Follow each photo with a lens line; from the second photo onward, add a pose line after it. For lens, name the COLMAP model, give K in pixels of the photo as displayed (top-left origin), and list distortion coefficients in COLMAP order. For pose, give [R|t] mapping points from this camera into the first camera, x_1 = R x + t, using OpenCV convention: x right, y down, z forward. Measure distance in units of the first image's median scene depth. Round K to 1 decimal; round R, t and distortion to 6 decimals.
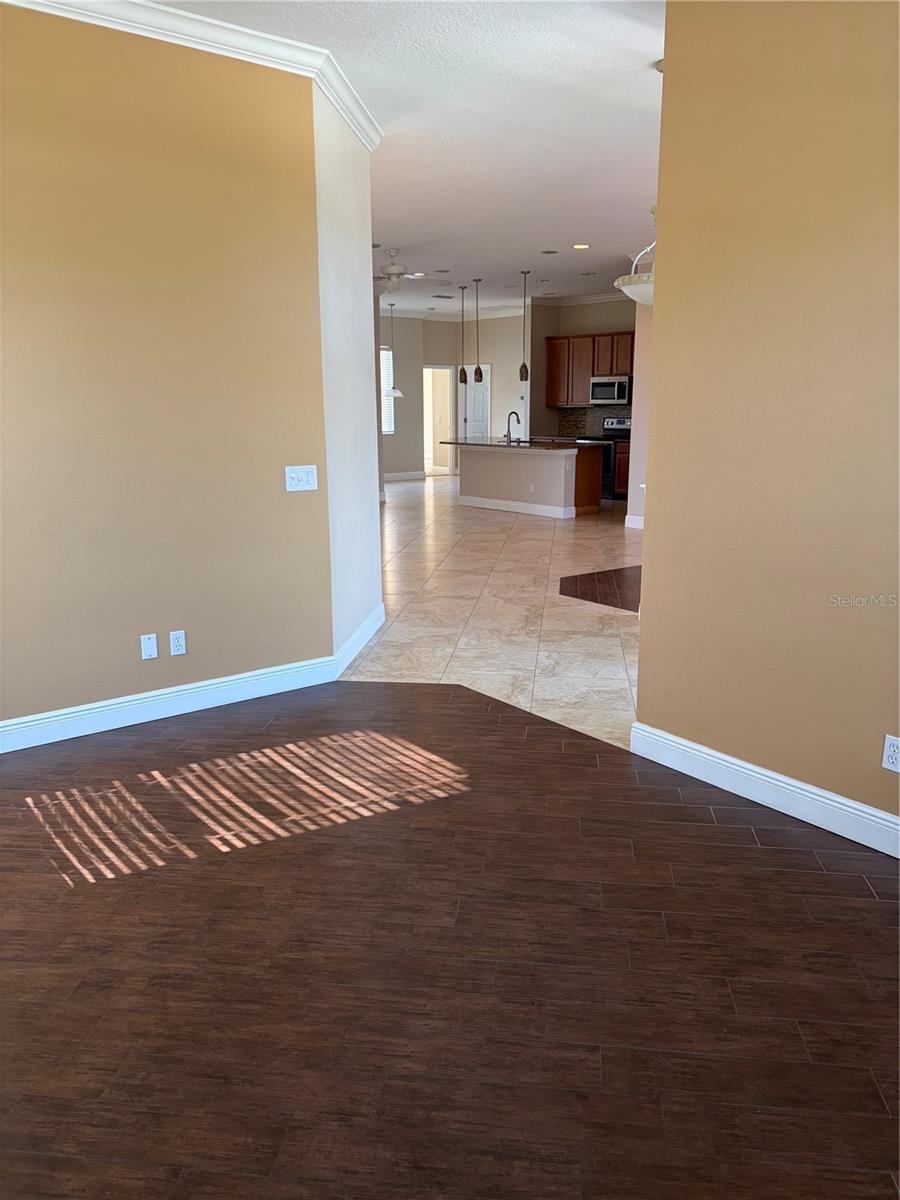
lens RADIAL K [[897.8, 0, 453.5], [0, 897.8, 611.5], [0, 0, 1]] dist [0.037396, -0.011140]
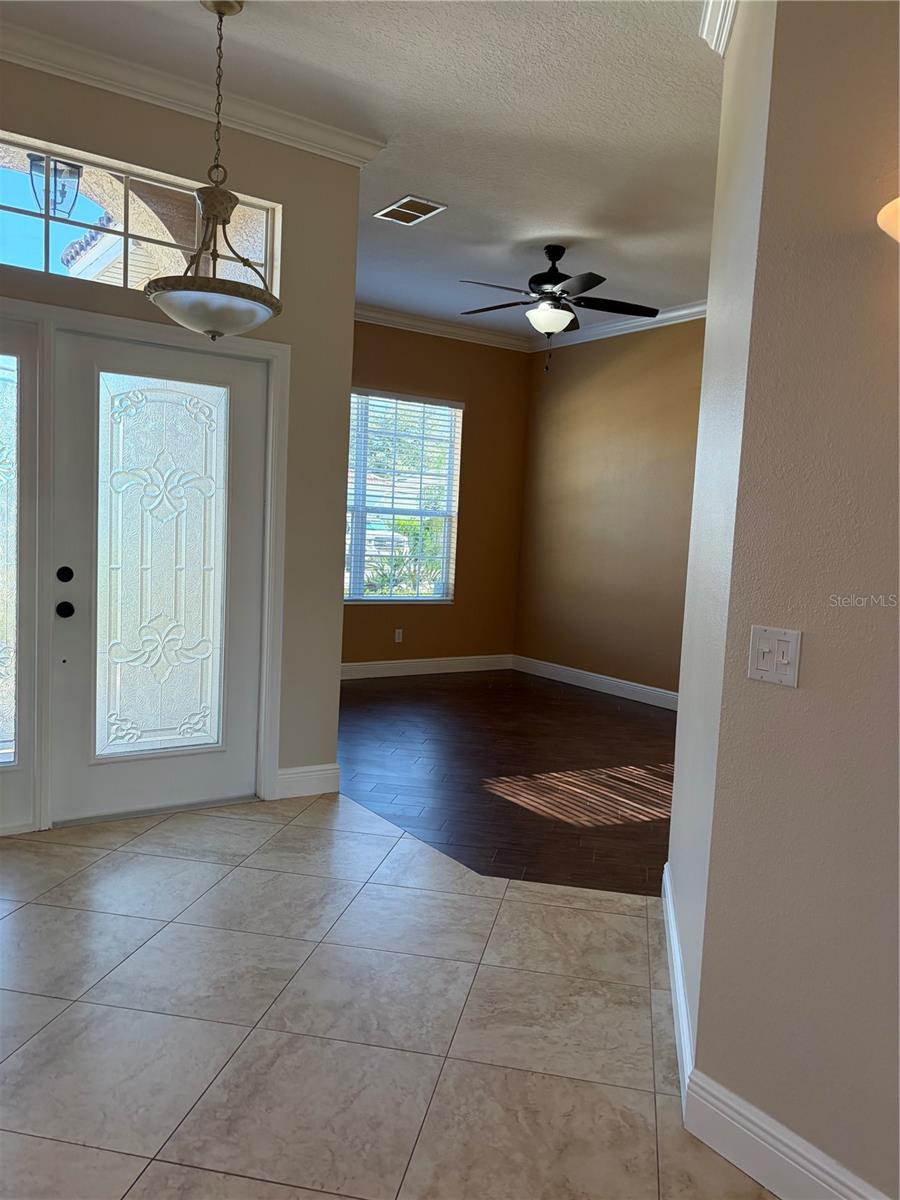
lens RADIAL K [[897.8, 0, 450.5], [0, 897.8, 602.1], [0, 0, 1]] dist [0.037396, -0.011140]
pose [[-0.996679, -0.050533, 0.063850, -0.006027], [-0.028537, 0.951175, 0.307331, -0.436287], [-0.076263, 0.304489, -0.949458, 2.047627]]
